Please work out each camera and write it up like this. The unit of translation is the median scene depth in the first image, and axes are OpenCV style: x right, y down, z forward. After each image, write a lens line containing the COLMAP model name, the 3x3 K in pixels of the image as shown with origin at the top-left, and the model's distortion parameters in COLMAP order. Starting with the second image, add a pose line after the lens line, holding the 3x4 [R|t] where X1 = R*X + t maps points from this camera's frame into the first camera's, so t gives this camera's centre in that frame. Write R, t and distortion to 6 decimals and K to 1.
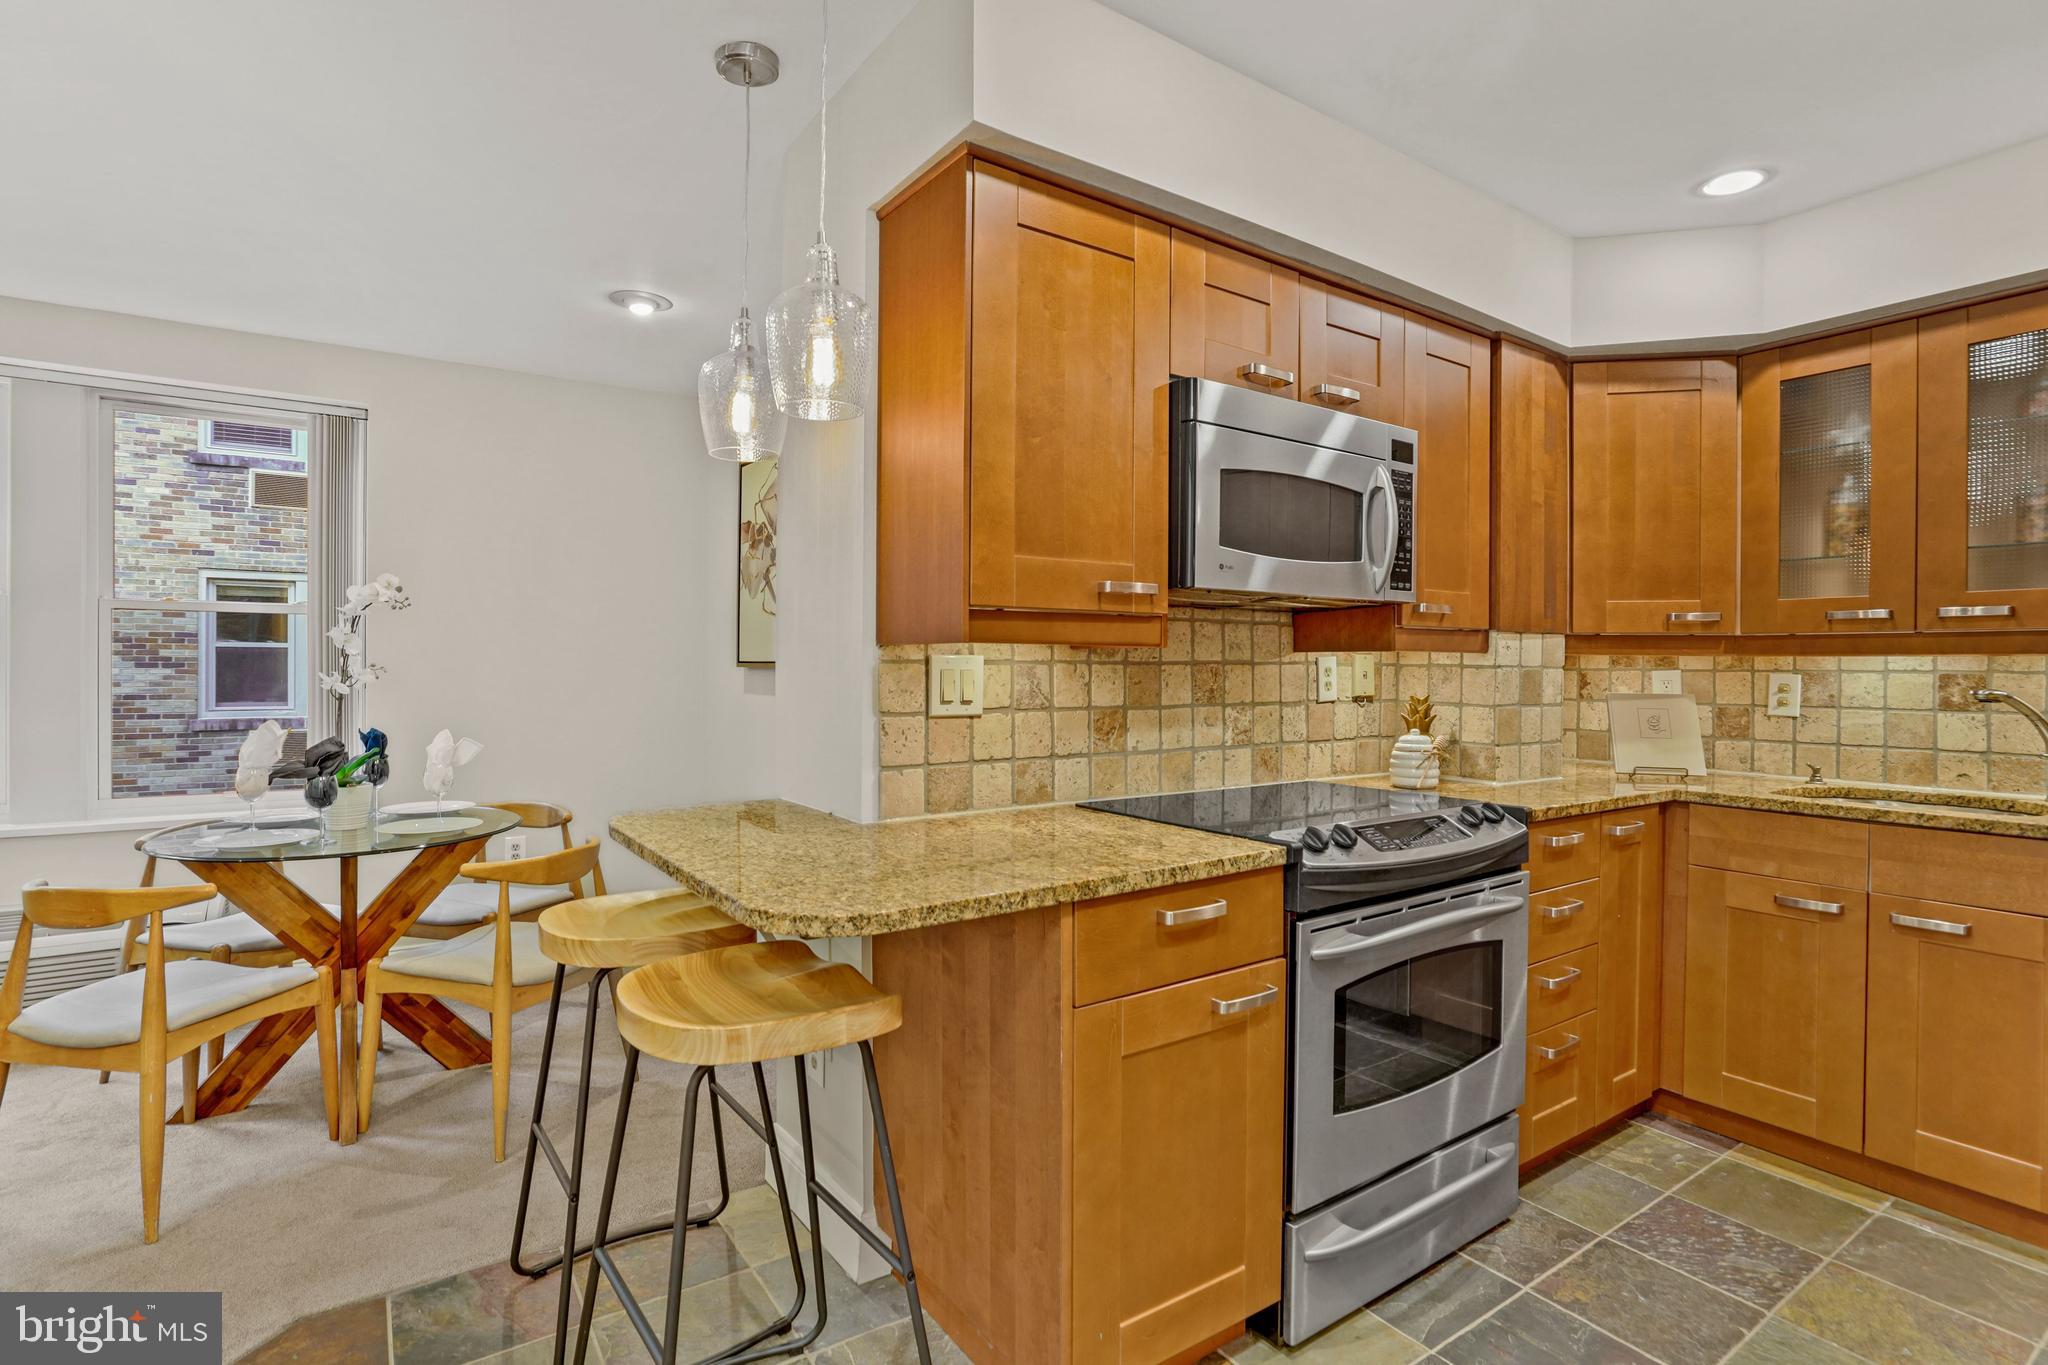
lens RADIAL K [[997.3, 0, 1031.5], [0, 997.3, 687.5], [0, 0, 1]] dist [-0.054037, 0.025630]
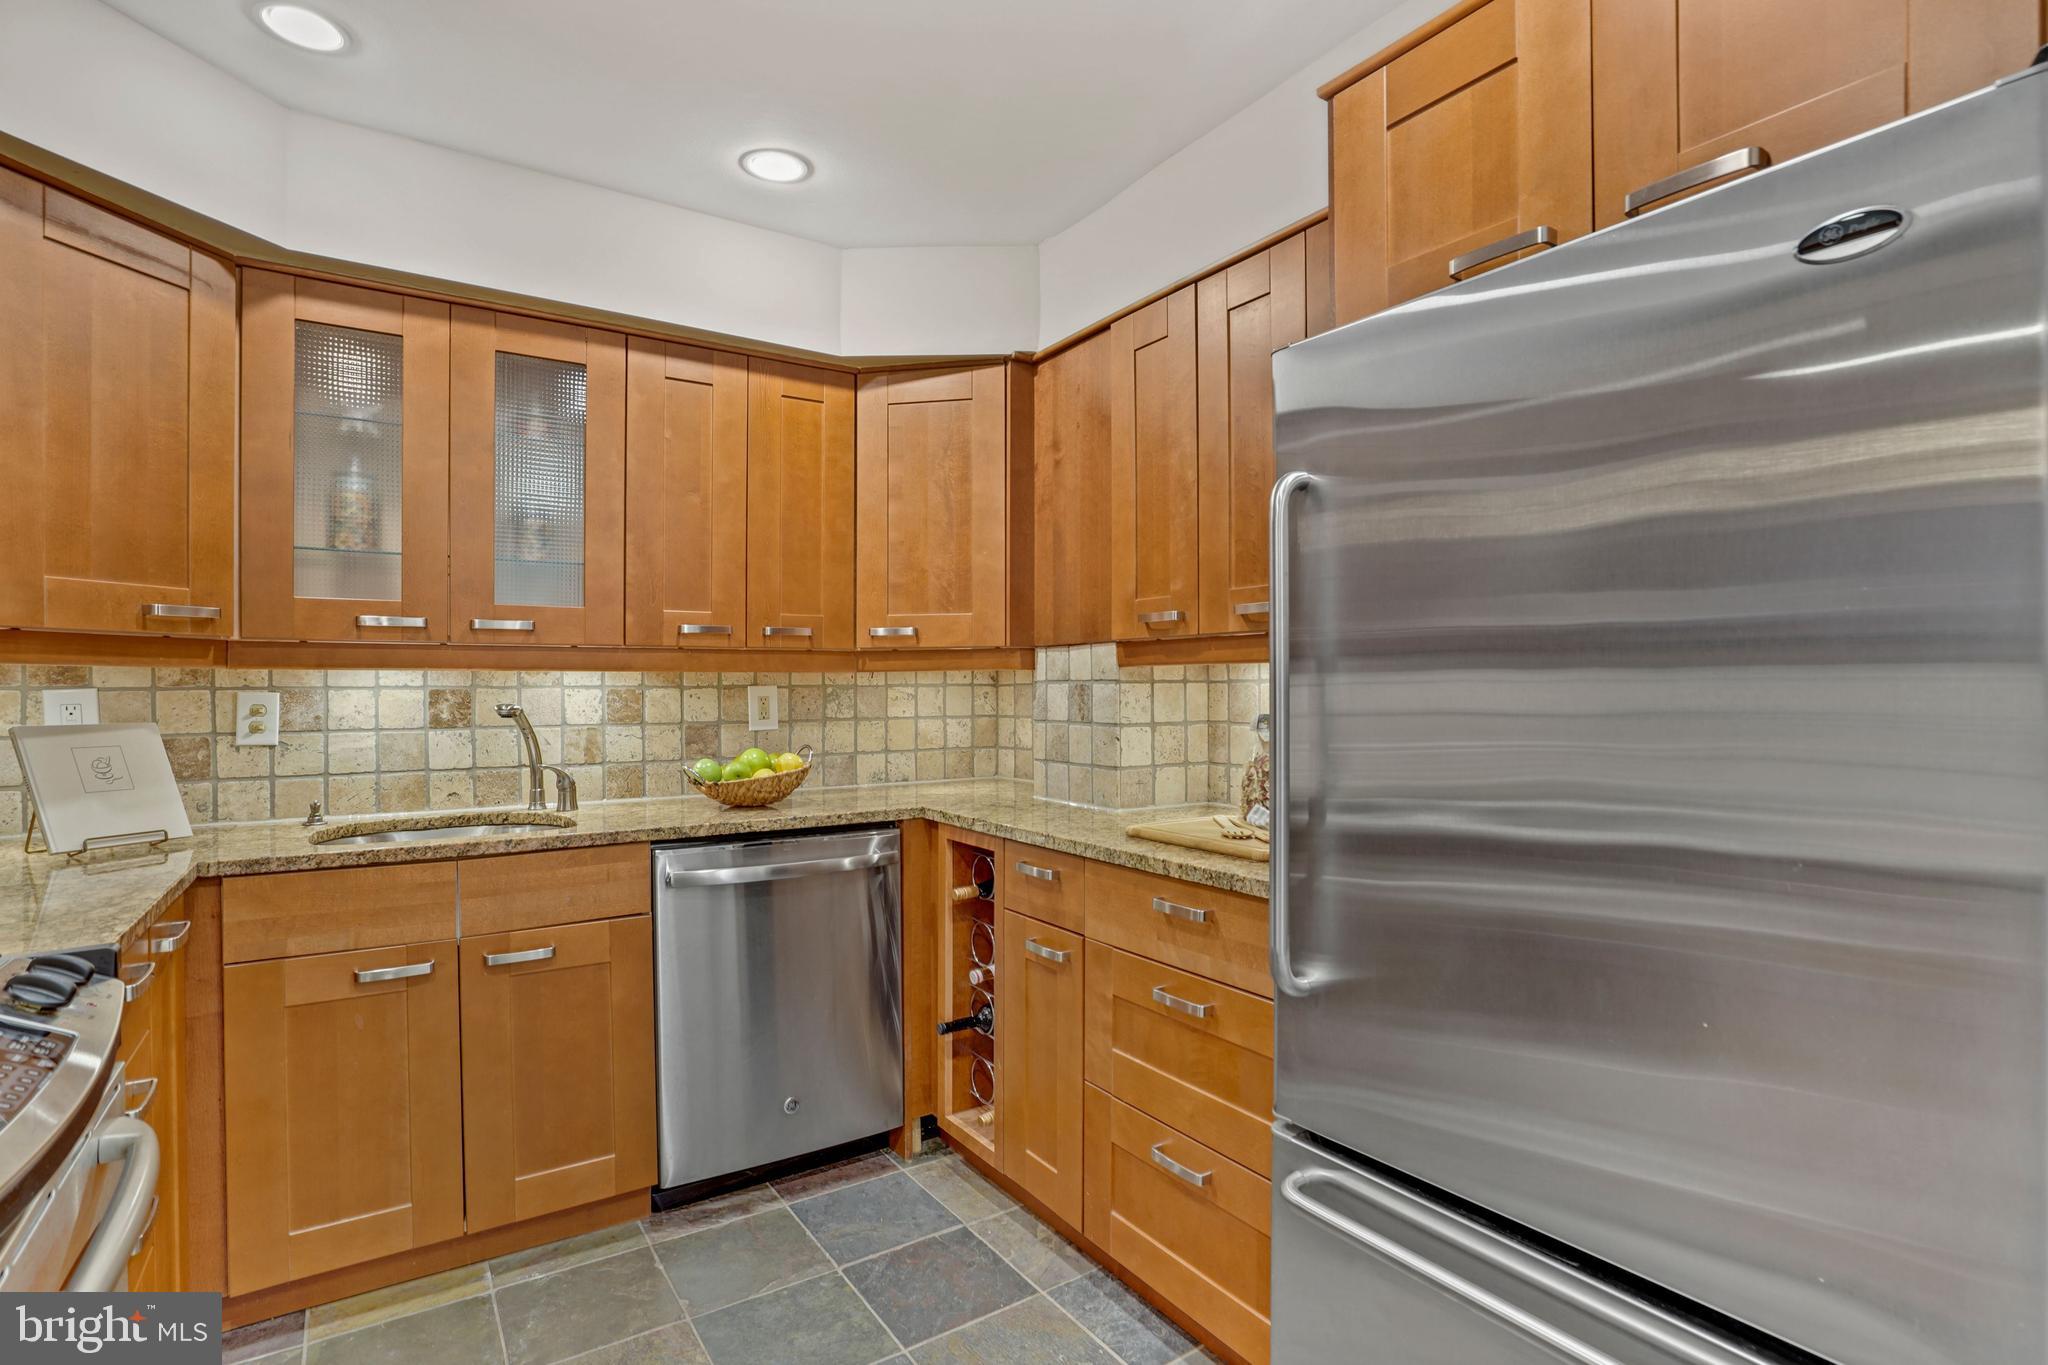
lens RADIAL K [[997.3, 0, 1031.5], [0, 997.3, 687.5], [0, 0, 1]] dist [-0.054037, 0.025630]
pose [[0.007913, -0.006702, 0.999946, -0.013151], [0.026052, 0.999639, 0.006493, -0.006820], [-0.999629, 0.025999, 0.008085, 0.398645]]
